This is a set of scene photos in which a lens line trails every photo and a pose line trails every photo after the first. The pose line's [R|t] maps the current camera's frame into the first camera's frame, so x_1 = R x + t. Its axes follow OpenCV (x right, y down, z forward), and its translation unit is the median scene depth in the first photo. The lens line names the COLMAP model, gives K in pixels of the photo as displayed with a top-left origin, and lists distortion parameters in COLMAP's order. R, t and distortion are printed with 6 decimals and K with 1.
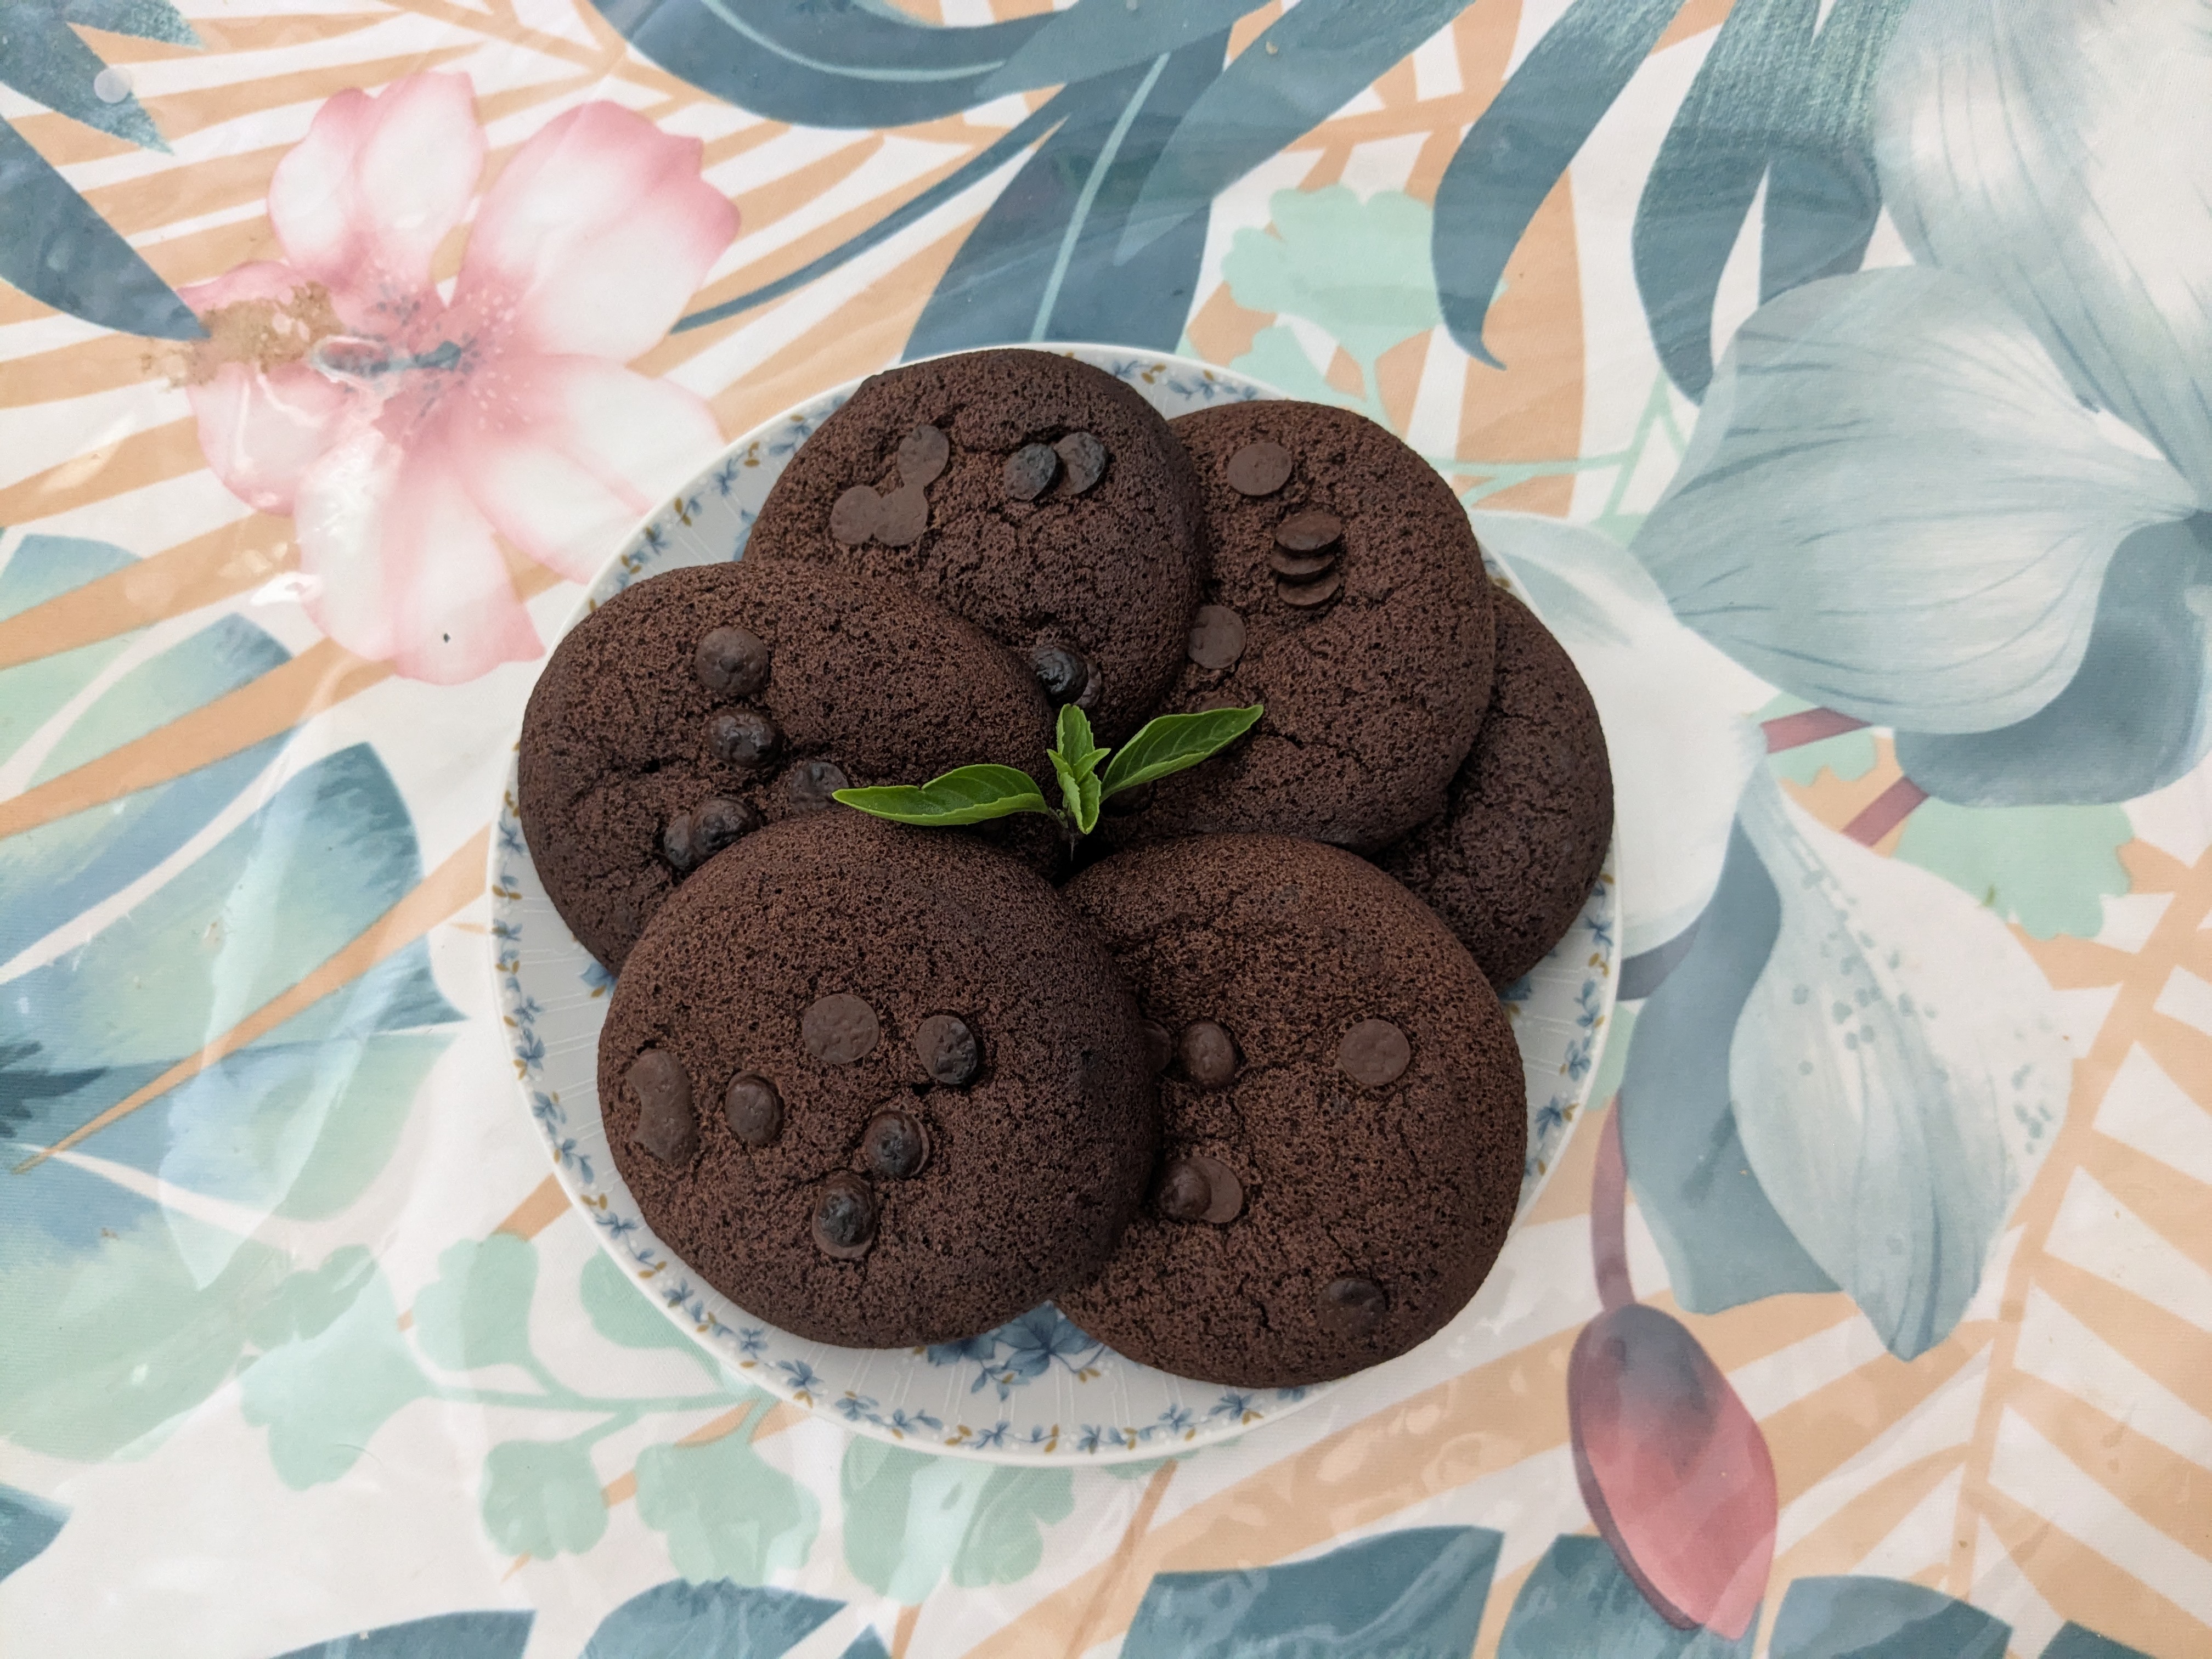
lens RADIAL K [[1793.8, 0, 1073.5], [0, 1793.8, 857.3], [0, 0, 1]] dist [0.023519, -0.072947]
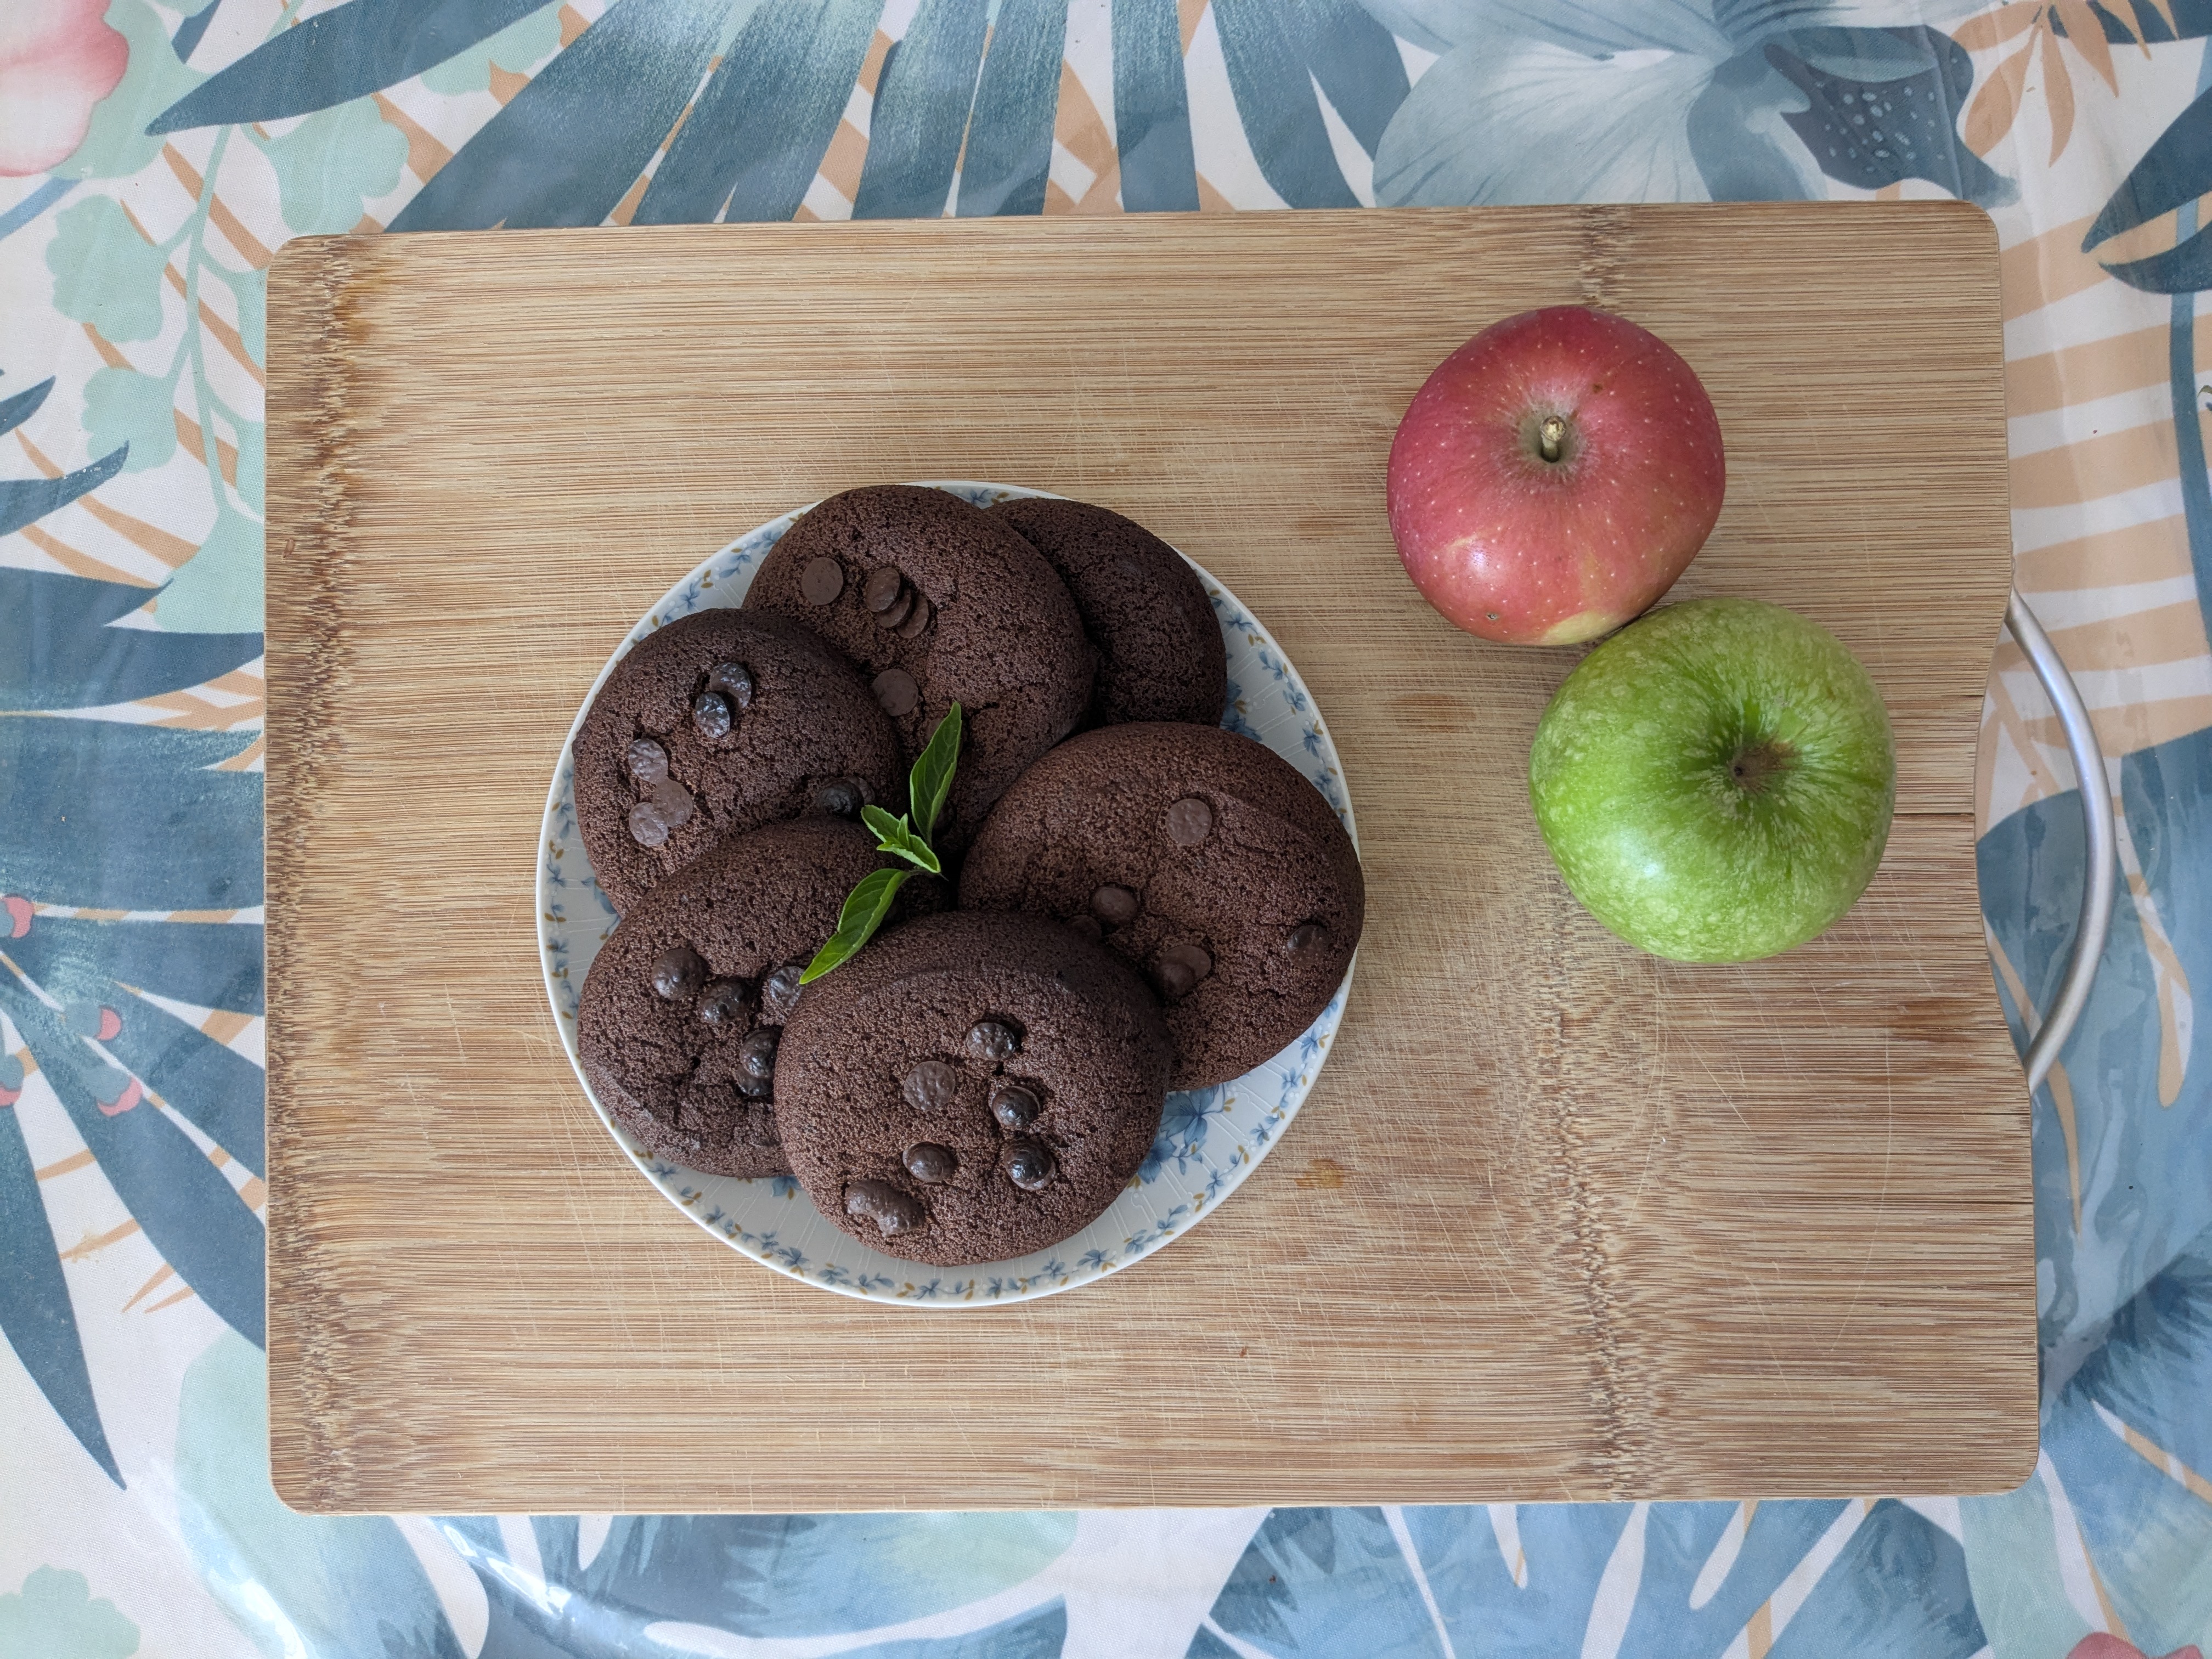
lens RADIAL K [[1793.8, 0, 1160.1], [0, 1793.8, 850.7], [0, 0, 1]] dist [0.023519, -0.072947]
pose [[0.665007, -0.746674, 0.015602, 0.104782], [0.737593, 0.659909, 0.143094, -0.093046], [-0.117141, -0.083651, 0.989586, -0.400376]]
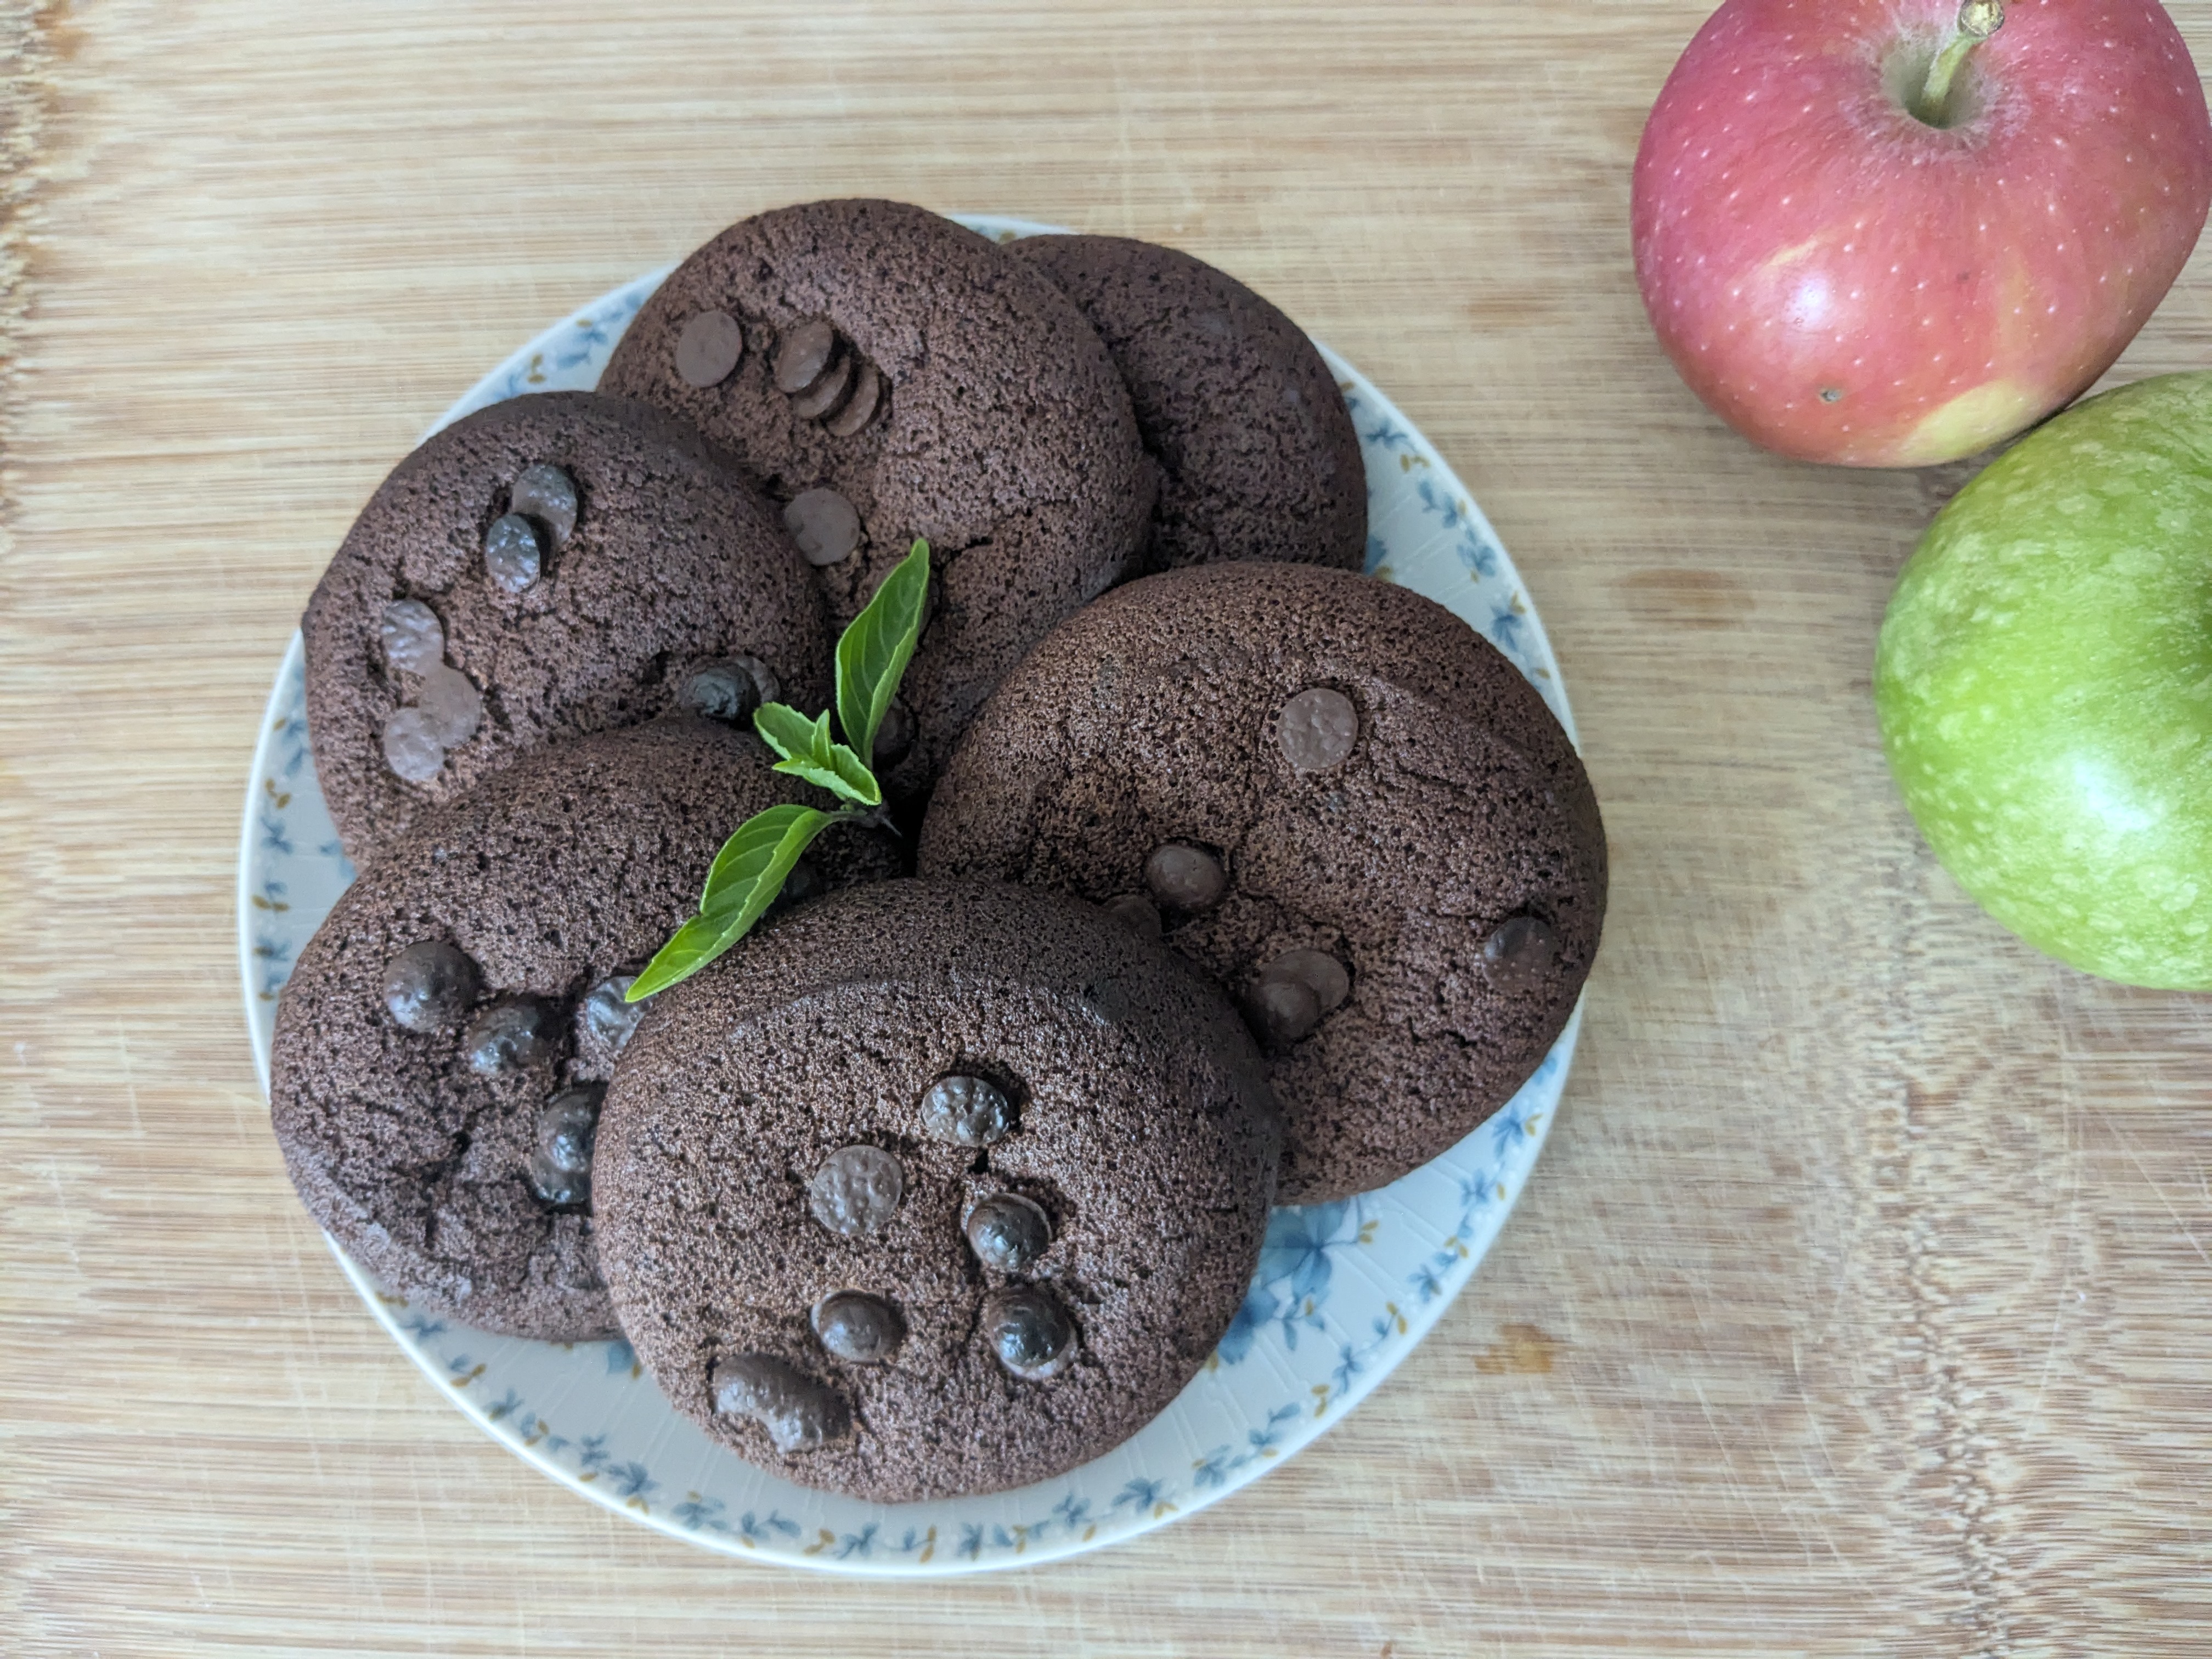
lens RADIAL K [[1793.8, 0, 1126.1], [0, 1793.8, 791.3], [0, 0, 1]] dist [0.023519, -0.072947]
pose [[0.673086, -0.736978, 0.061798, 0.033421], [0.734577, 0.675897, 0.059665, 0.012951], [-0.085741, 0.005236, 0.996304, 0.169495]]
